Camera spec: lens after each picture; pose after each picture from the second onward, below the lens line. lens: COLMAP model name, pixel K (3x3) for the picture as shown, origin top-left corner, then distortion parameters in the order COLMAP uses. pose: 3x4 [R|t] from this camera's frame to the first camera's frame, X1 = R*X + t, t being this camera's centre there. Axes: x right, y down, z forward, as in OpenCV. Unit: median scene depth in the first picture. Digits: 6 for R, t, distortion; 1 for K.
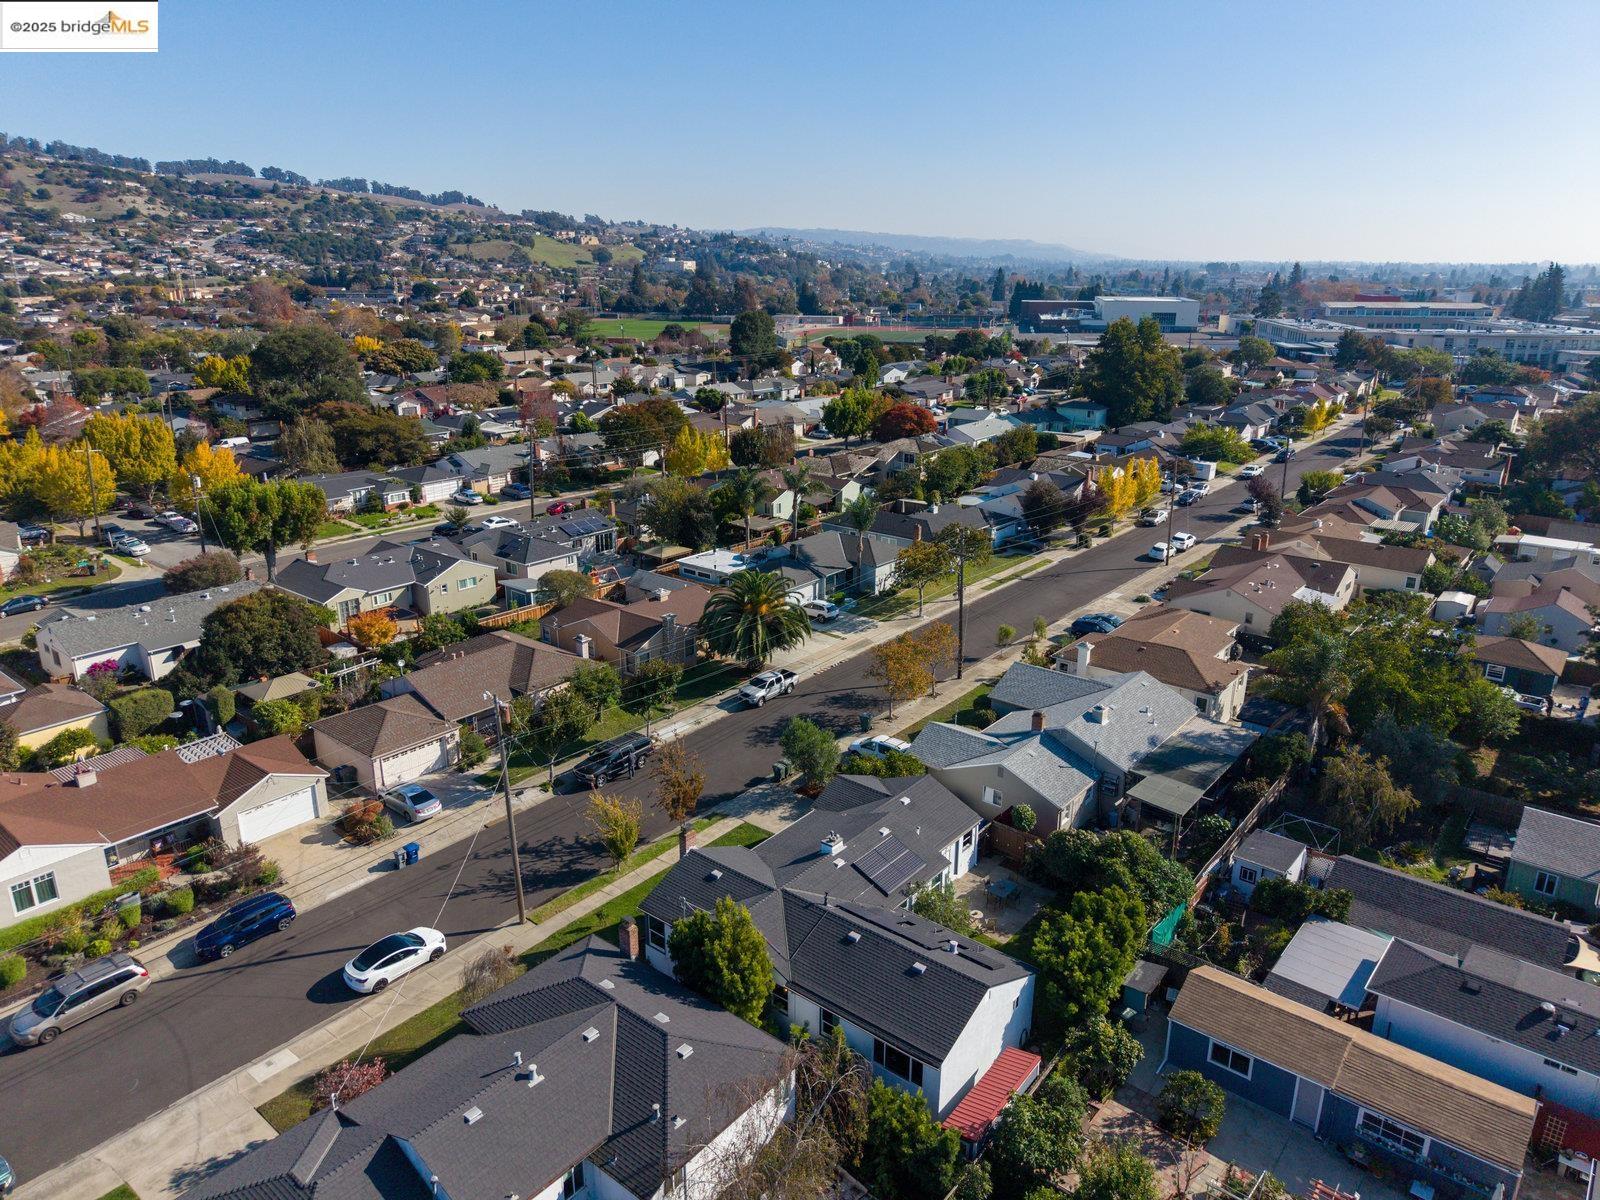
lens RADIAL K [[1066.1, 0, 800.0], [0, 1066.1, 600.0], [0, 0, 1]] dist [0.047325, -0.067479]
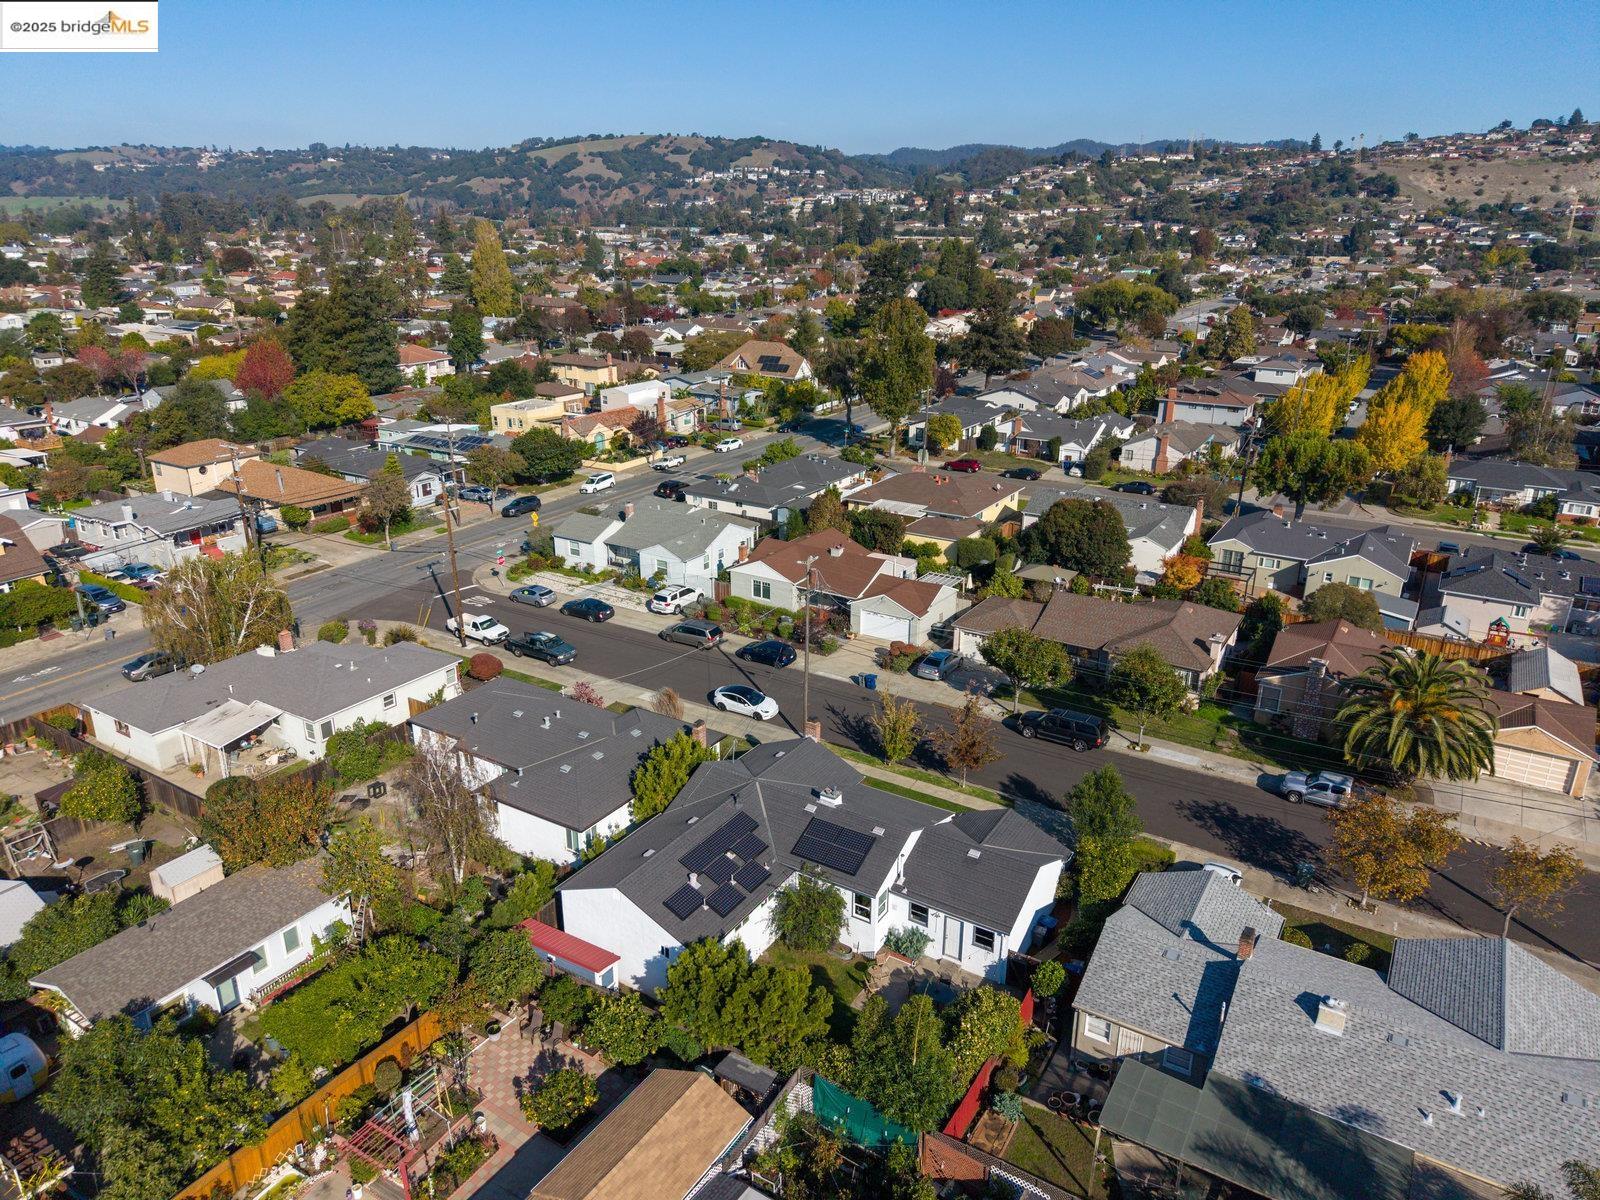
lens RADIAL K [[1066.1, 0, 800.0], [0, 1066.1, 600.0], [0, 0, 1]] dist [0.047325, -0.067479]
pose [[0.122136, 0.338536, -0.932993, 0.769366], [-0.301435, 0.908281, 0.290109, -0.196440], [0.945632, 0.245804, 0.212980, 0.582461]]
